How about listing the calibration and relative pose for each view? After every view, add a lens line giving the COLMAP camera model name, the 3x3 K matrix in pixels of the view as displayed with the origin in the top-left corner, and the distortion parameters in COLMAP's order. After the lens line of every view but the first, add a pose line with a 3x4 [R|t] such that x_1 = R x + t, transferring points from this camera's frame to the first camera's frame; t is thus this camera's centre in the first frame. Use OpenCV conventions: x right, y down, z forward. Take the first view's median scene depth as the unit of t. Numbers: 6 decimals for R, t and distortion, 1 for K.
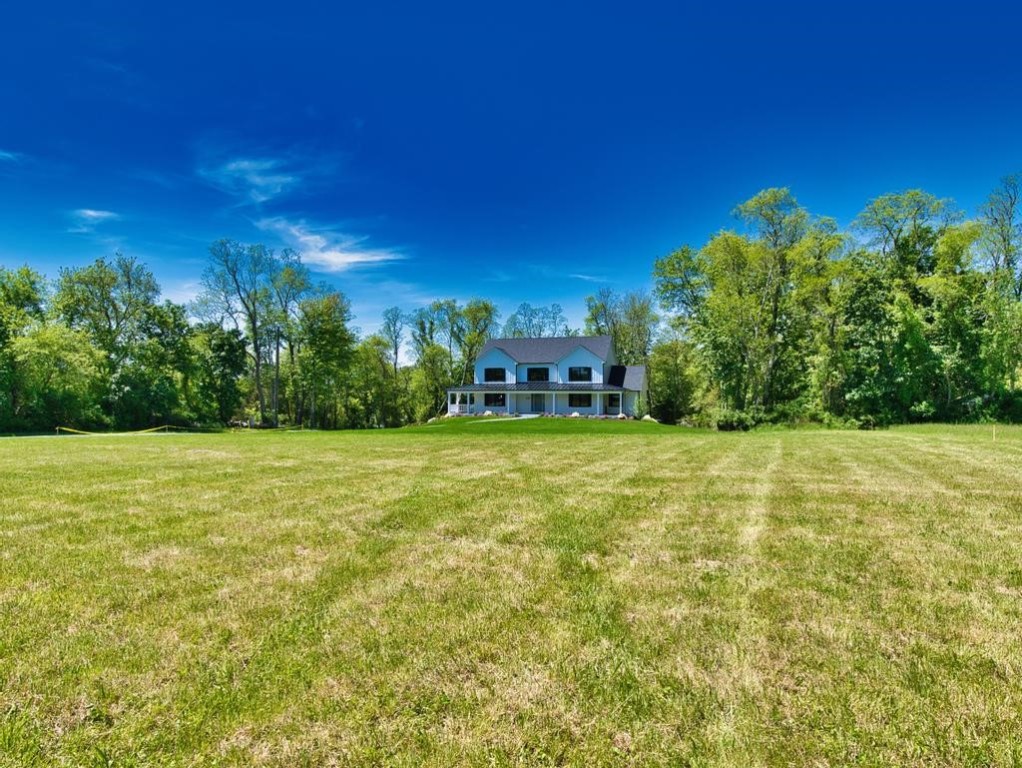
lens RADIAL K [[599.2, 0, 511.0], [0, 599.2, 384.0], [0, 0, 1]] dist [-0.029500, 0.001615]
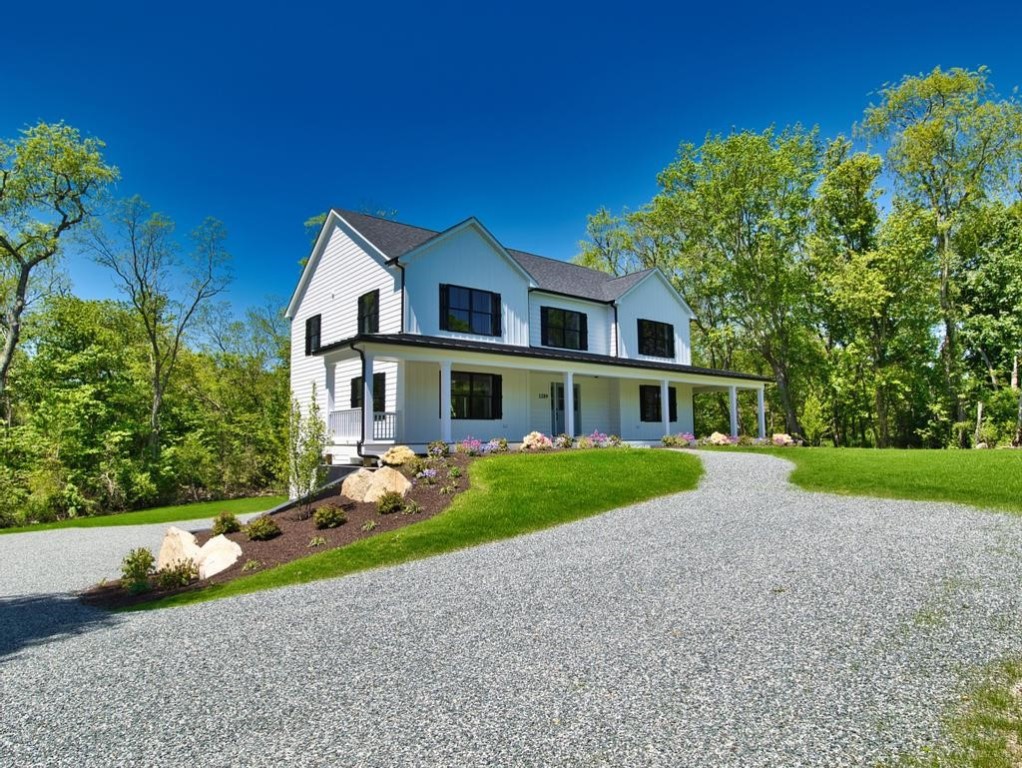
lens RADIAL K [[599.2, 0, 511.0], [0, 599.2, 384.0], [0, 0, 1]] dist [-0.029500, 0.001615]
pose [[0.547763, 0.067512, 0.833905, -0.256712], [-0.000013, 0.996740, -0.080686, 0.043472], [-0.836634, 0.044186, 0.545978, 0.831563]]
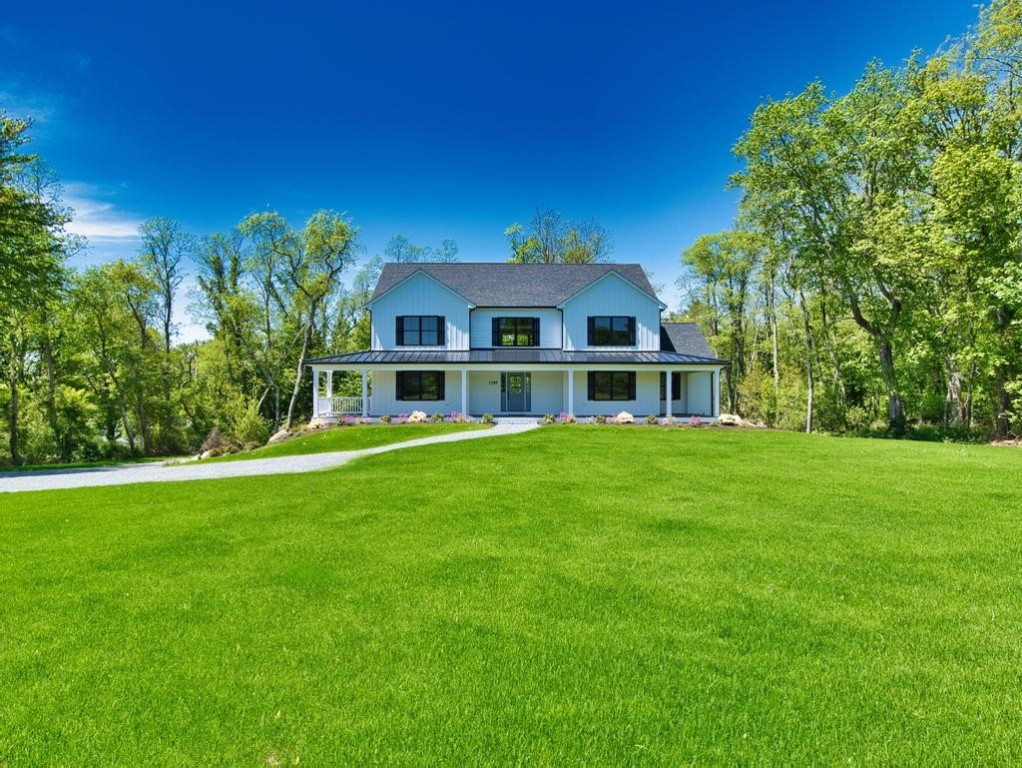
lens RADIAL K [[611.5, 0, 511.0], [0, 611.5, 384.0], [0, 0, 1]] dist [-0.032449, 0.000535]
pose [[0.944365, 0.003145, 0.328884, -0.113453], [-0.003992, 0.999990, 0.001900, 0.023540], [-0.328875, -0.003107, 0.944368, 0.549013]]
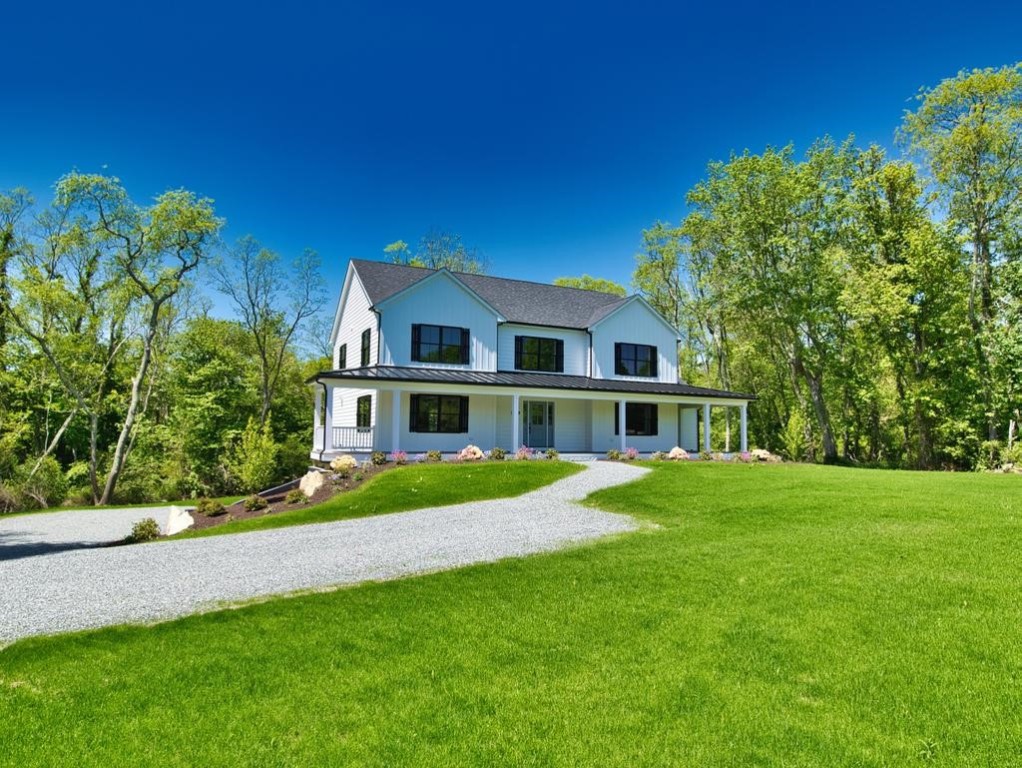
lens RADIAL K [[611.5, 0, 511.0], [0, 611.5, 384.0], [0, 0, 1]] dist [-0.032449, 0.000535]
pose [[0.720467, 0.065874, 0.690354, -0.246935], [-0.021184, 0.997104, -0.073036, 0.033832], [-0.693166, 0.037996, 0.719776, 0.714645]]
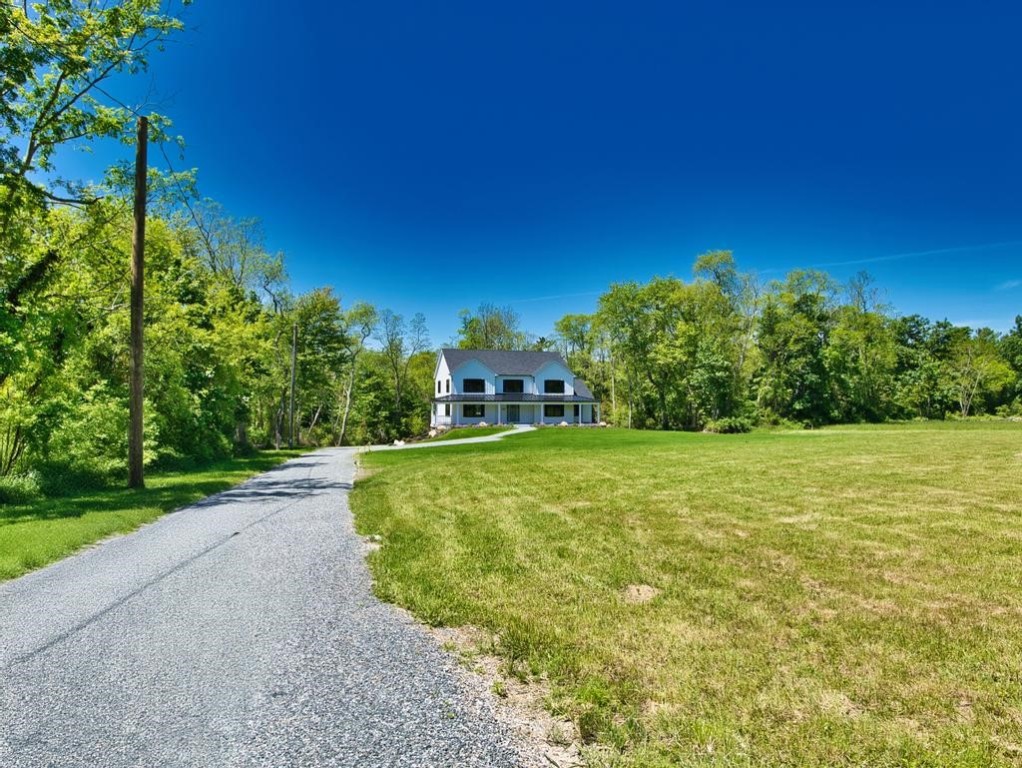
lens RADIAL K [[599.2, 0, 511.0], [0, 599.2, 384.0], [0, 0, 1]] dist [-0.029500, 0.001615]
pose [[0.811508, 0.016961, 0.584094, -0.561050], [-0.009454, 0.999829, -0.015897, -0.002962], [-0.584264, 0.007378, 0.811530, 0.157299]]
